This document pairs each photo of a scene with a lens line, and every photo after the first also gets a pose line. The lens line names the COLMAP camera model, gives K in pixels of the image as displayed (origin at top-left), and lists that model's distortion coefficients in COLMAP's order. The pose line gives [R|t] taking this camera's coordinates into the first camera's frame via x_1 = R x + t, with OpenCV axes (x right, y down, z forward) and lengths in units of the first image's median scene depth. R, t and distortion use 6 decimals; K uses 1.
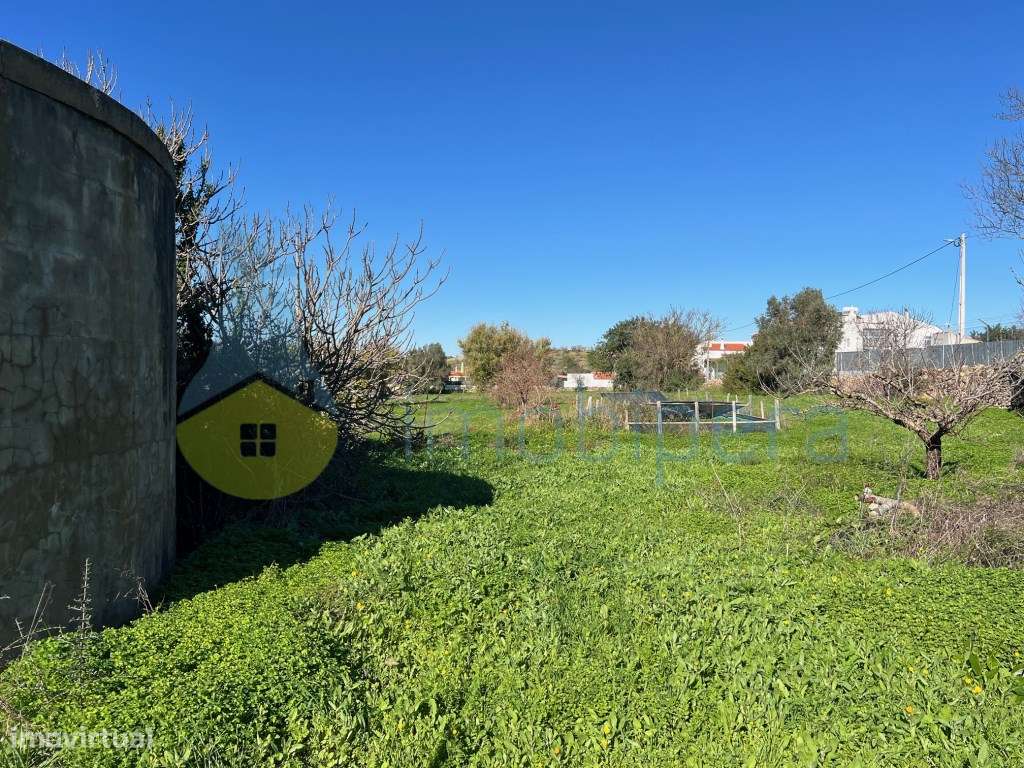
lens RADIAL K [[717.2, 0, 512.5], [0, 717.2, 381.6], [0, 0, 1]] dist [-0.011363, -0.006028]
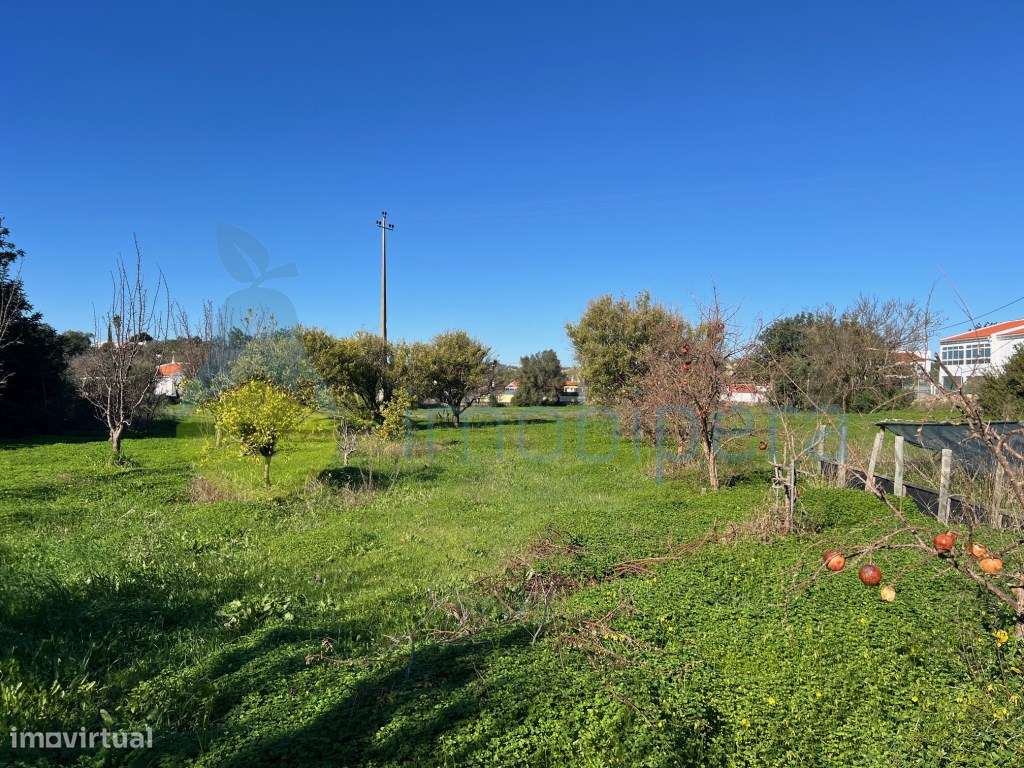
lens RADIAL K [[717.2, 0, 512.2], [0, 717.2, 385.2], [0, 0, 1]] dist [-0.011363, -0.006028]
pose [[0.986563, 0.015789, -0.162615, -0.017948], [-0.017545, 0.999802, -0.009366, 0.000528], [0.162435, 0.012093, 0.986645, 0.338982]]
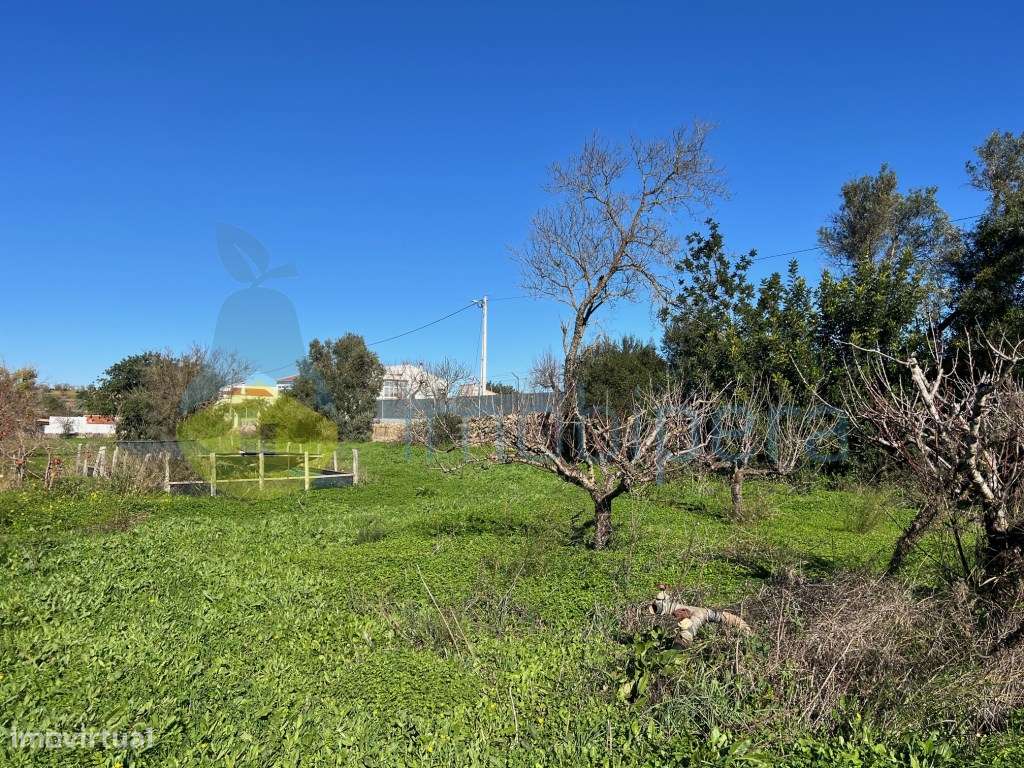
lens RADIAL K [[717.2, 0, 513.2], [0, 717.2, 378.9], [0, 0, 1]] dist [-0.011363, -0.006028]
pose [[0.792661, 0.050139, 0.607598, -0.005289], [-0.008316, 0.997409, -0.071458, 0.000045], [-0.609606, 0.051589, 0.791024, 0.085682]]
